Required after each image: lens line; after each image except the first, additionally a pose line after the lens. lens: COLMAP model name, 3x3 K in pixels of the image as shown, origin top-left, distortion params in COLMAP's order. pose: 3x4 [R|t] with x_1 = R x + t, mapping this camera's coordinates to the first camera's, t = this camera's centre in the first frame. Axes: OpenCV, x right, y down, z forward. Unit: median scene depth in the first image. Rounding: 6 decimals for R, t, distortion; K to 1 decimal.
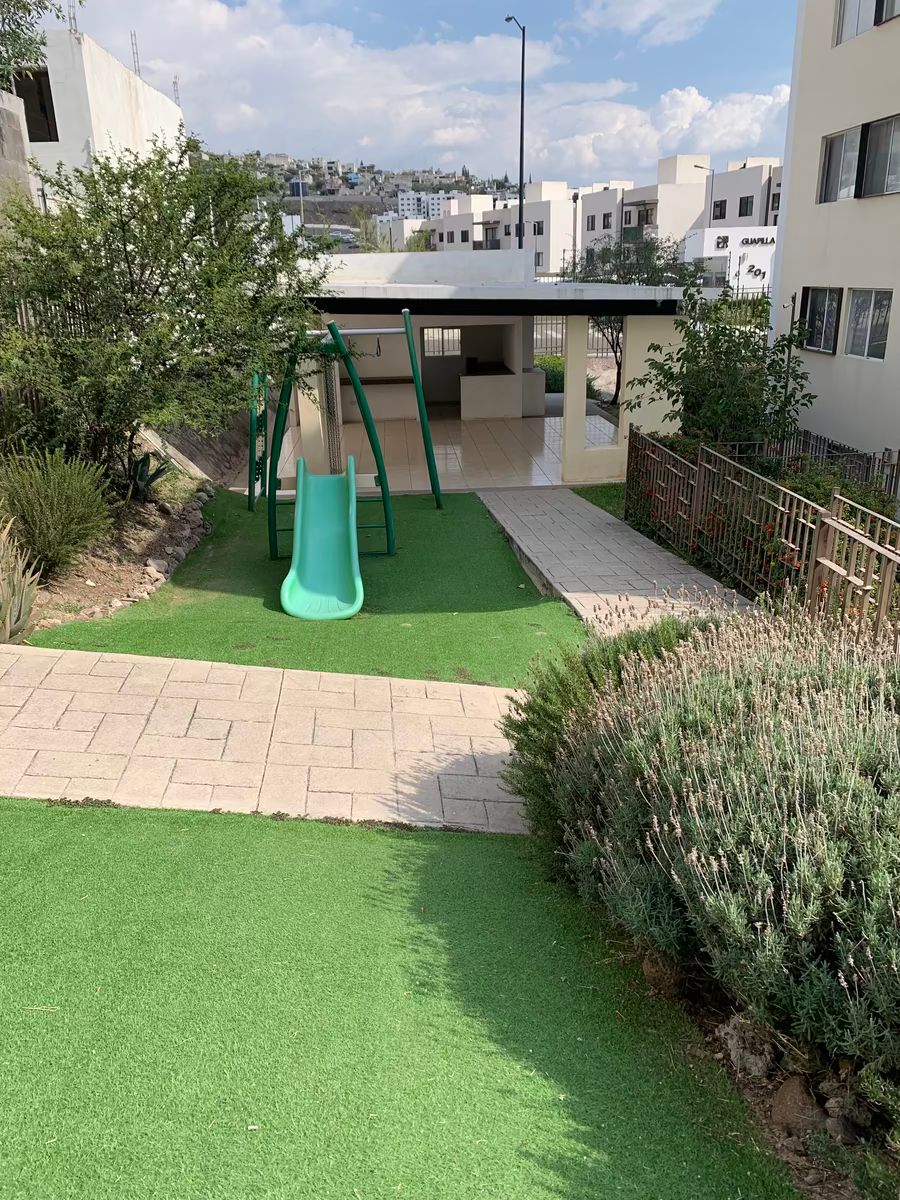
lens RADIAL K [[911.7, 0, 450.0], [0, 911.7, 600.0], [0, 0, 1]] dist [-0.000051, 0.000150]
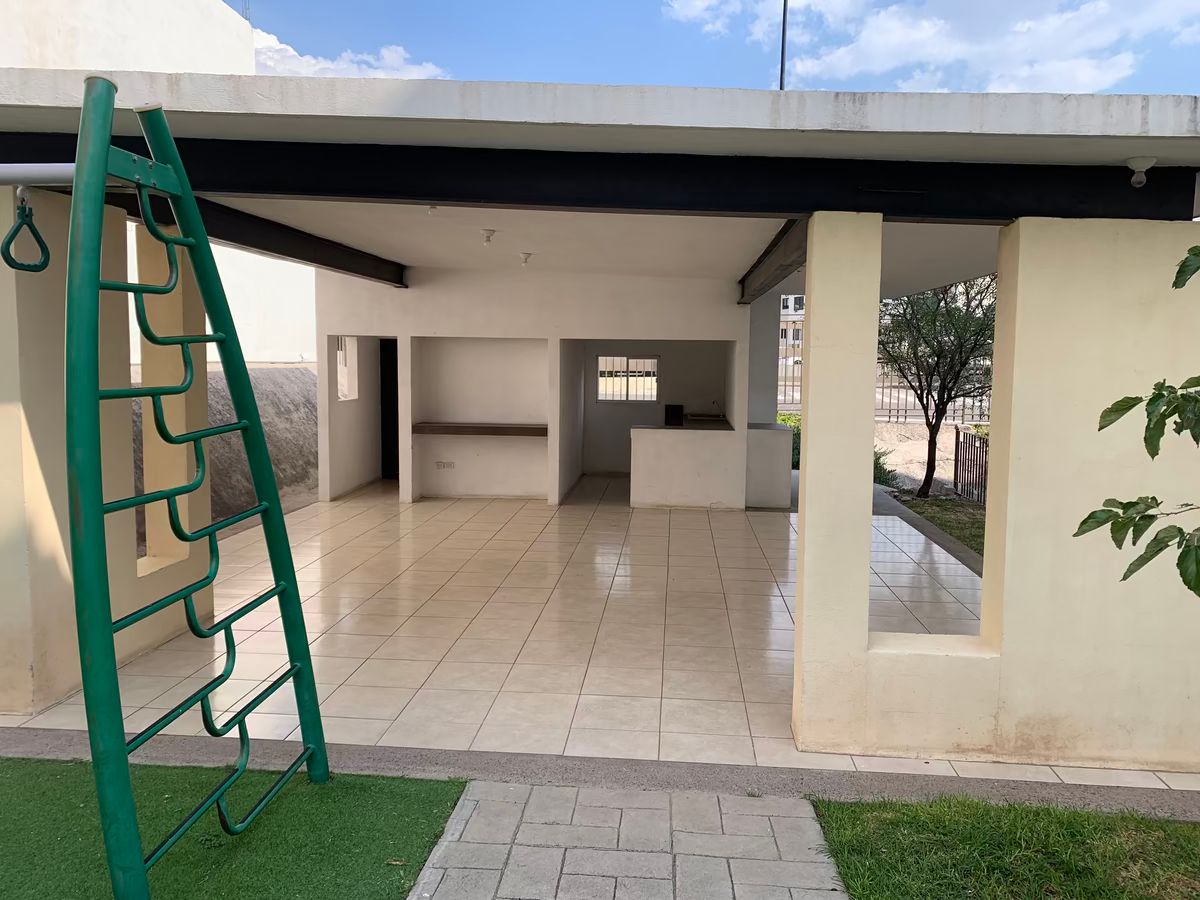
lens RADIAL K [[911.7, 0, 600.0], [0, 911.7, 450.0], [0, 0, 1]] dist [-0.000051, 0.000150]
pose [[0.988368, 0.045776, -0.145027, 0.064399], [-0.080391, 0.966759, -0.242724, -0.089791], [0.129095, 0.251560, 0.959194, 0.433500]]
